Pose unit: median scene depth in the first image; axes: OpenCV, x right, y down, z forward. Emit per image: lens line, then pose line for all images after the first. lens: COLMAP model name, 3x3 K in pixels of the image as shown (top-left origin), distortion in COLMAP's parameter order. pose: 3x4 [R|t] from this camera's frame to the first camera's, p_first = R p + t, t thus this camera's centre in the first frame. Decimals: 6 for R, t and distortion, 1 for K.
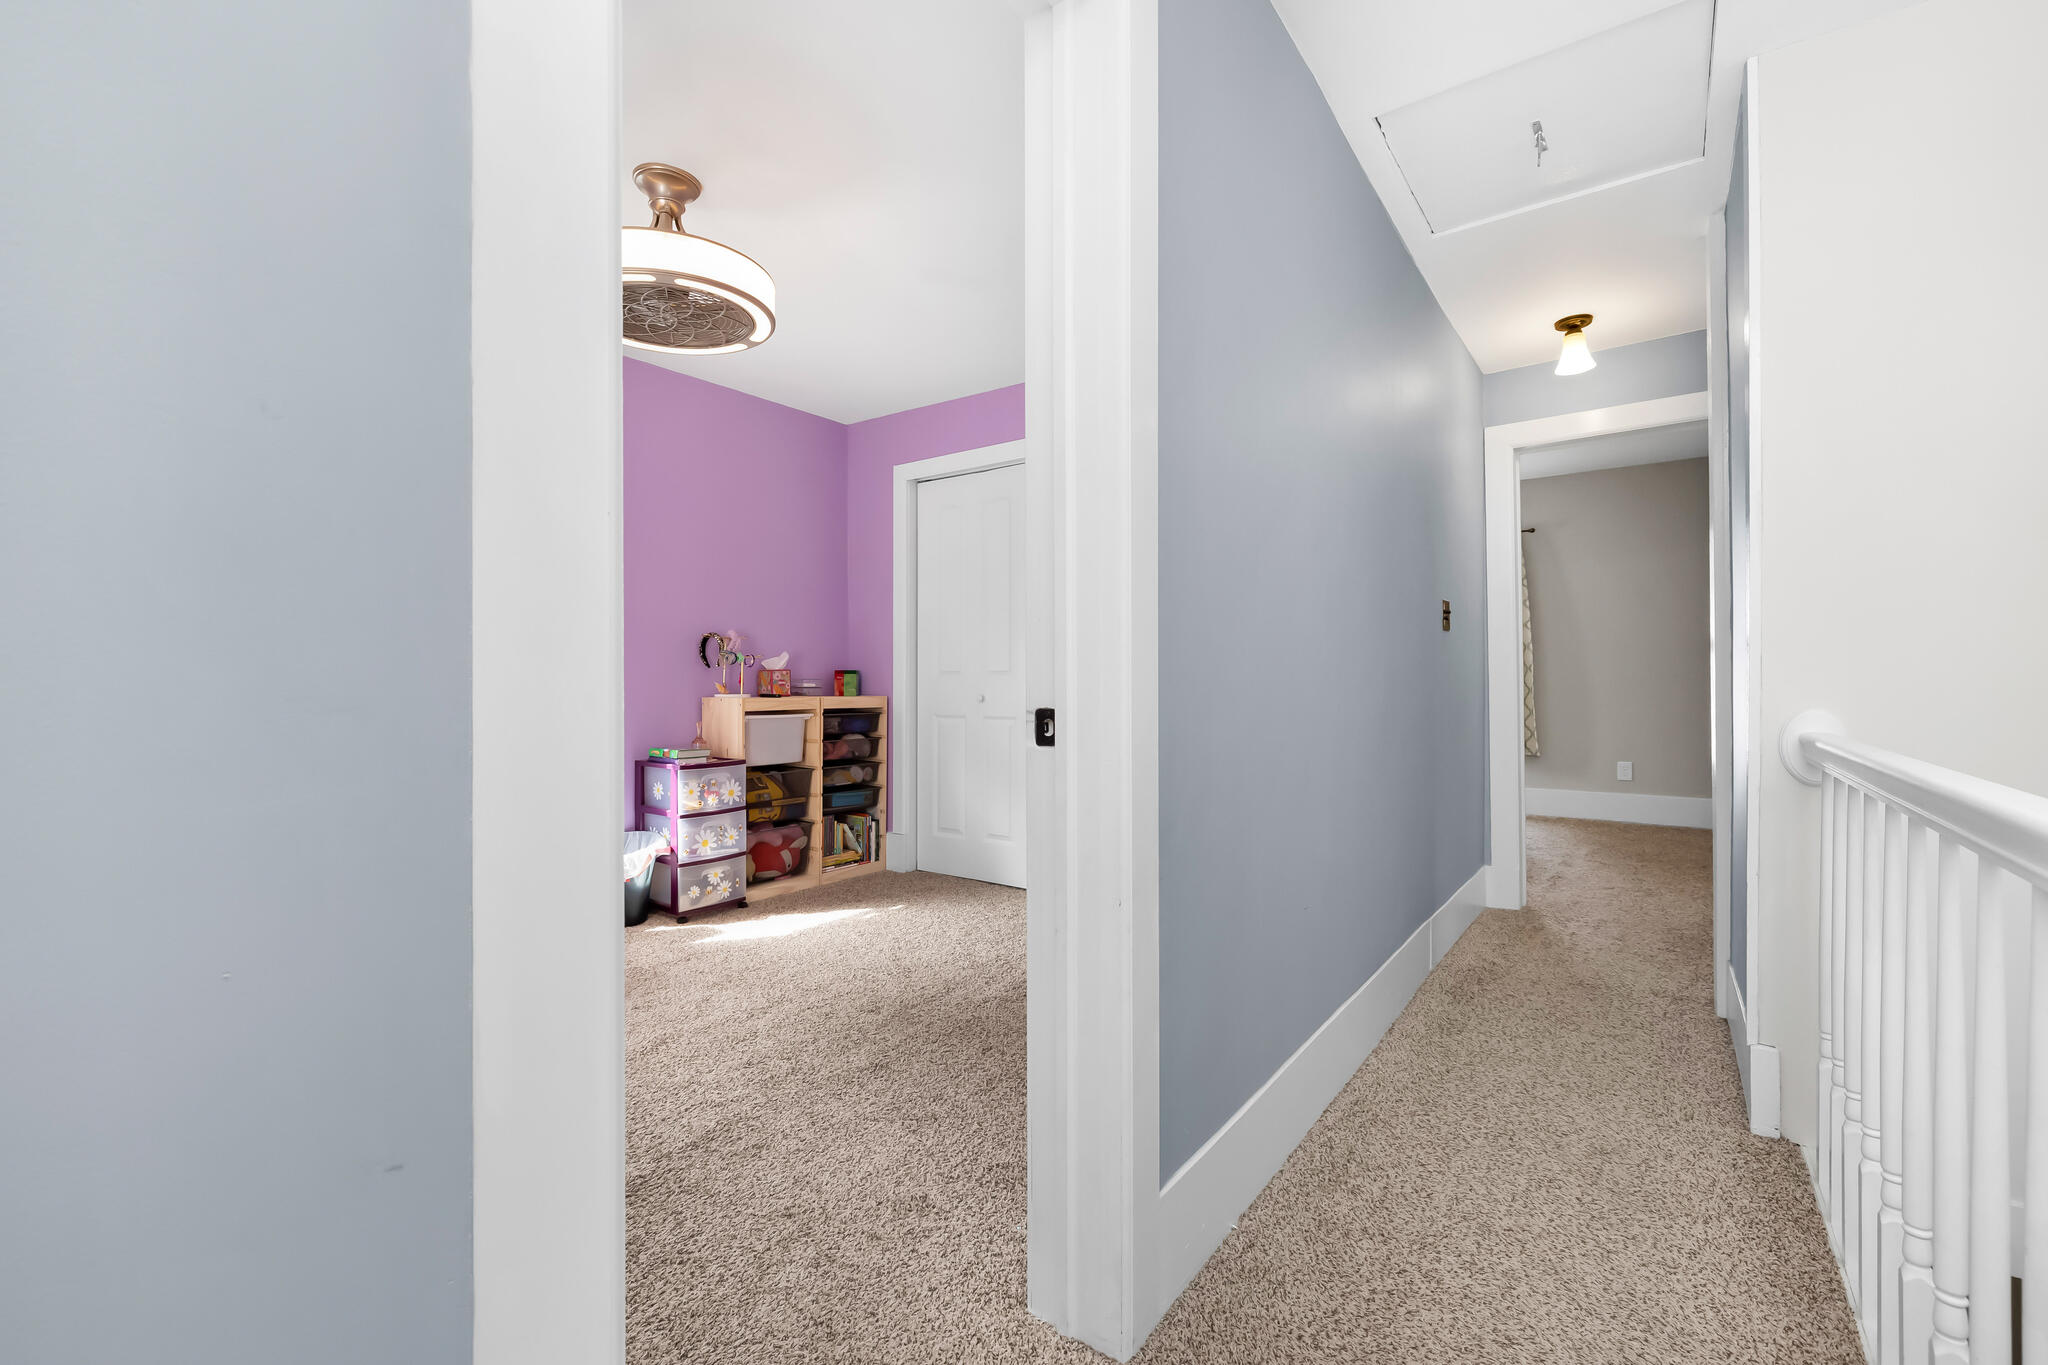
lens RADIAL K [[869.0, 0, 1025.0], [0, 869.0, 680.3], [0, 0, 1]] dist [-0.002291, 0.001007]
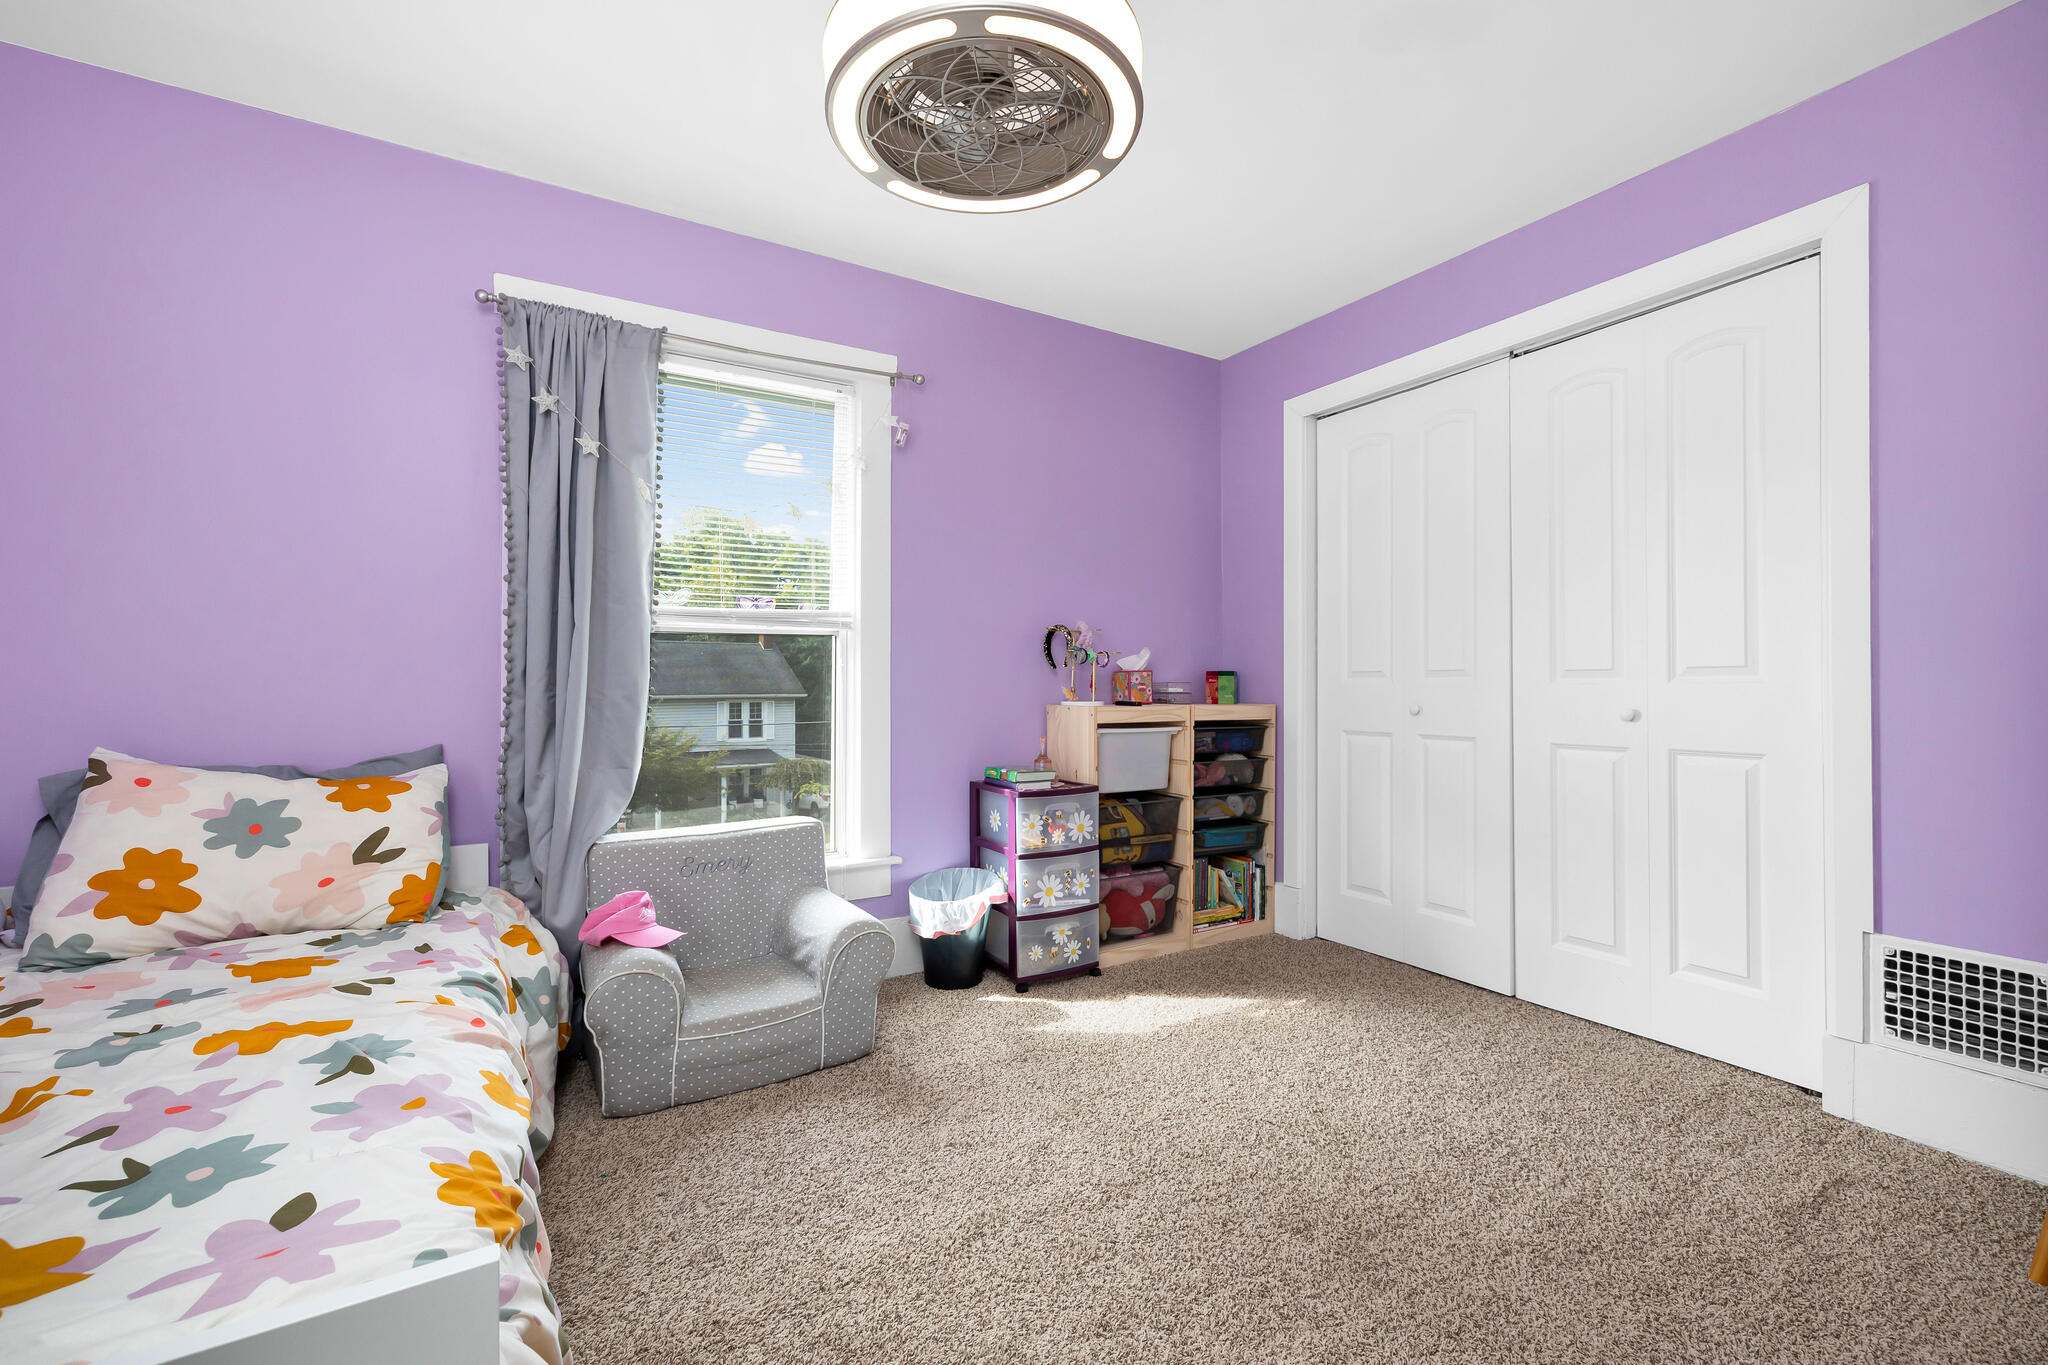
lens RADIAL K [[869.0, 0, 1025.9], [0, 869.0, 682.7], [0, 0, 1]] dist [-0.002291, 0.001007]
pose [[0.923119, -0.002018, -0.384509, -0.082039], [0.001357, 0.999997, -0.001993, 0.000454], [0.384511, 0.001318, 0.923119, 0.256359]]
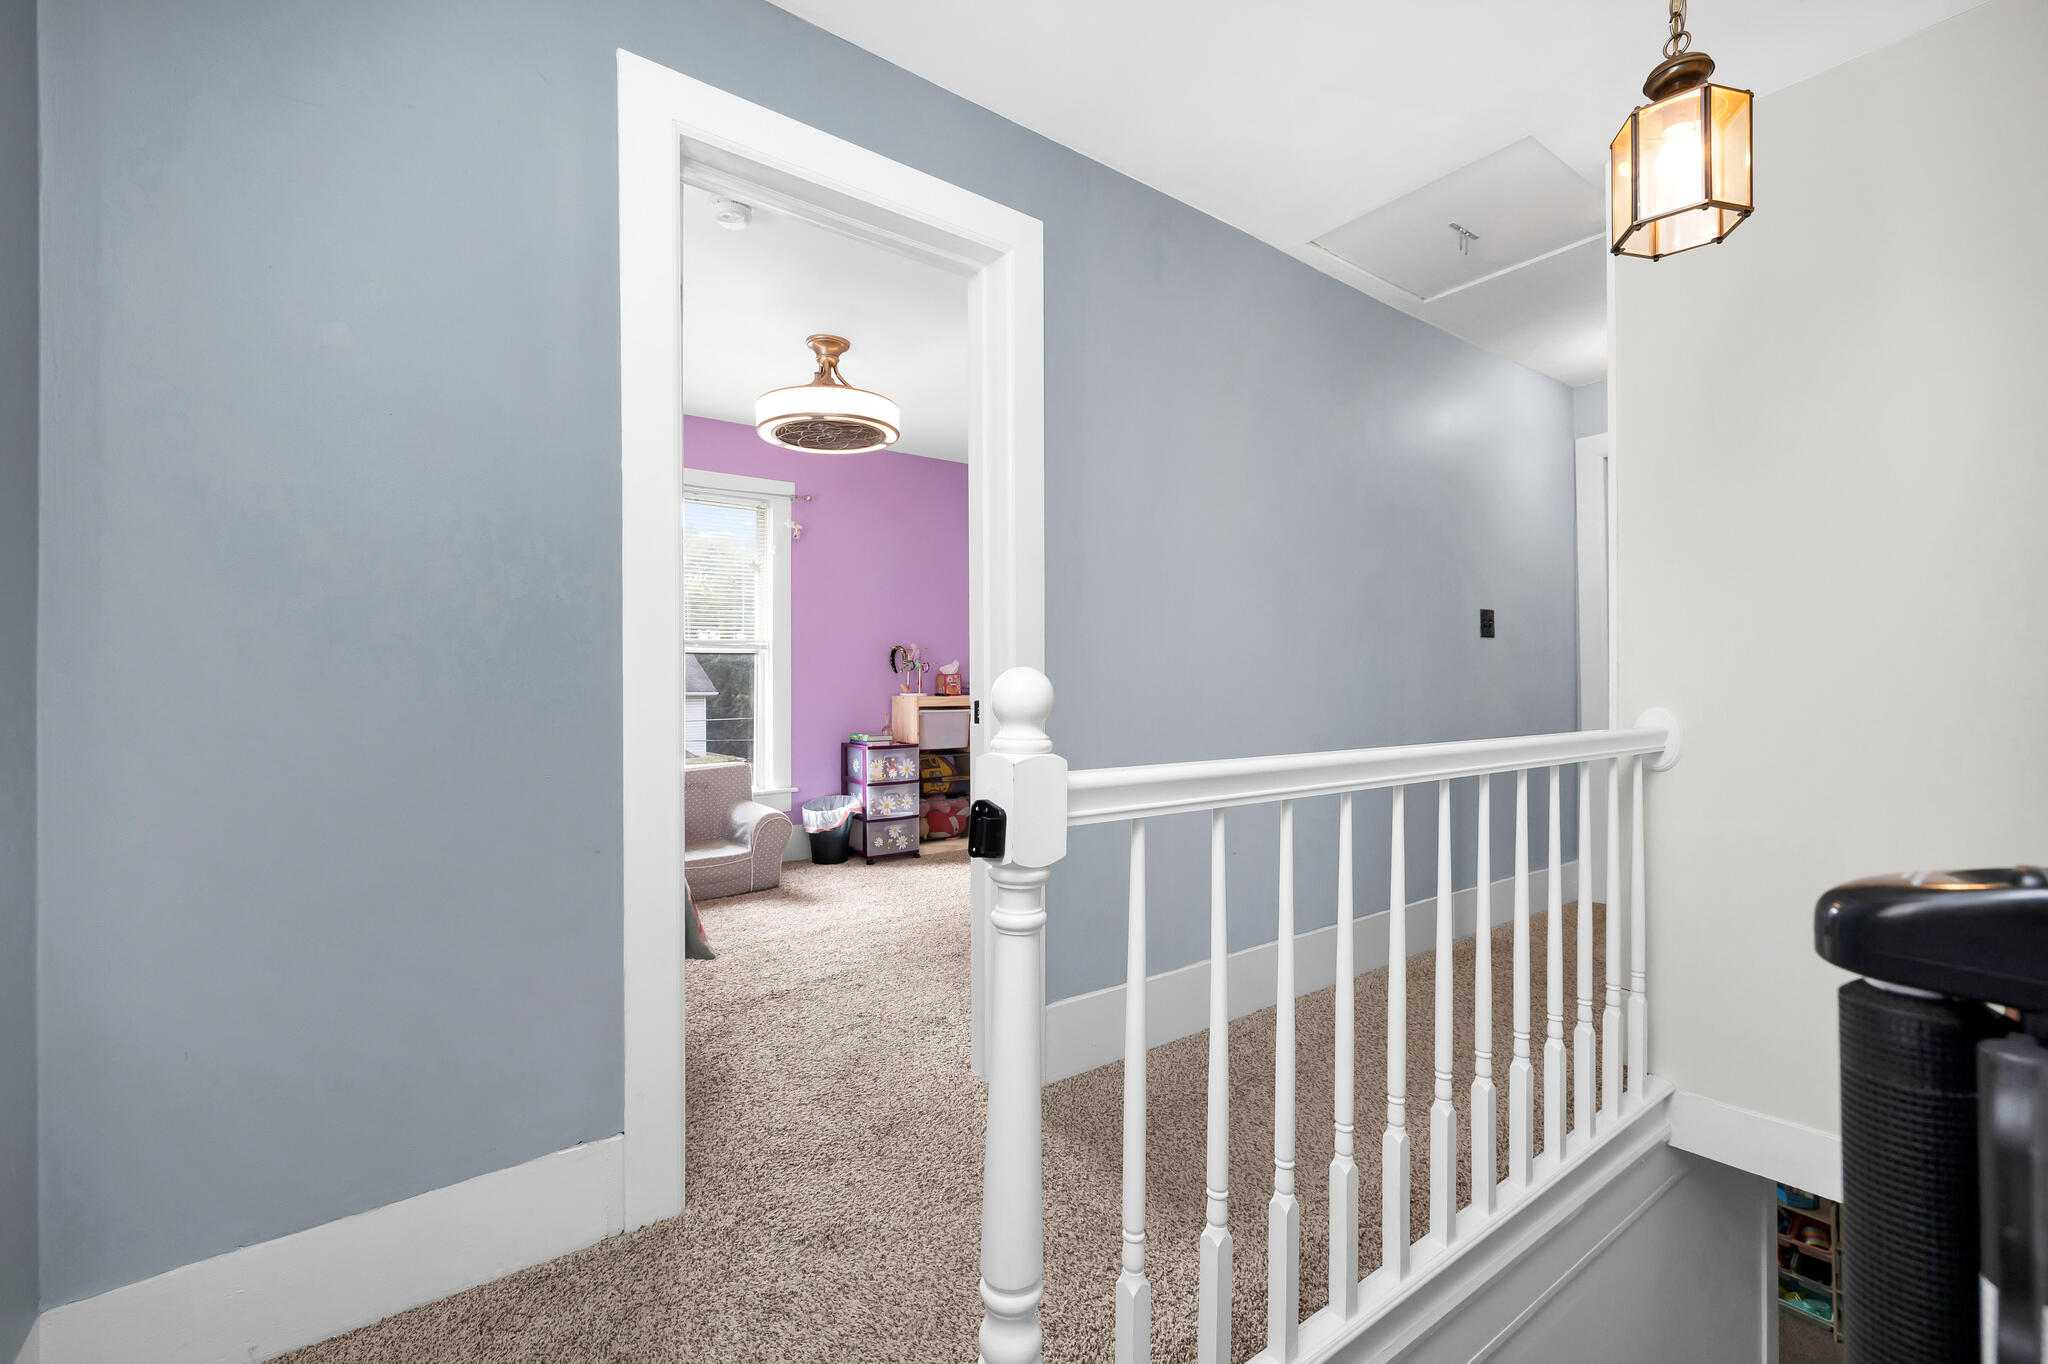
lens RADIAL K [[869.0, 0, 1020.5], [0, 869.0, 683.5], [0, 0, 1]] dist [-0.002291, 0.001007]
pose [[0.953978, -0.000691, -0.299877, 0.214154], [0.001287, 0.999998, 0.001790, -0.000798], [0.299875, -0.002093, 0.953976, -0.192944]]
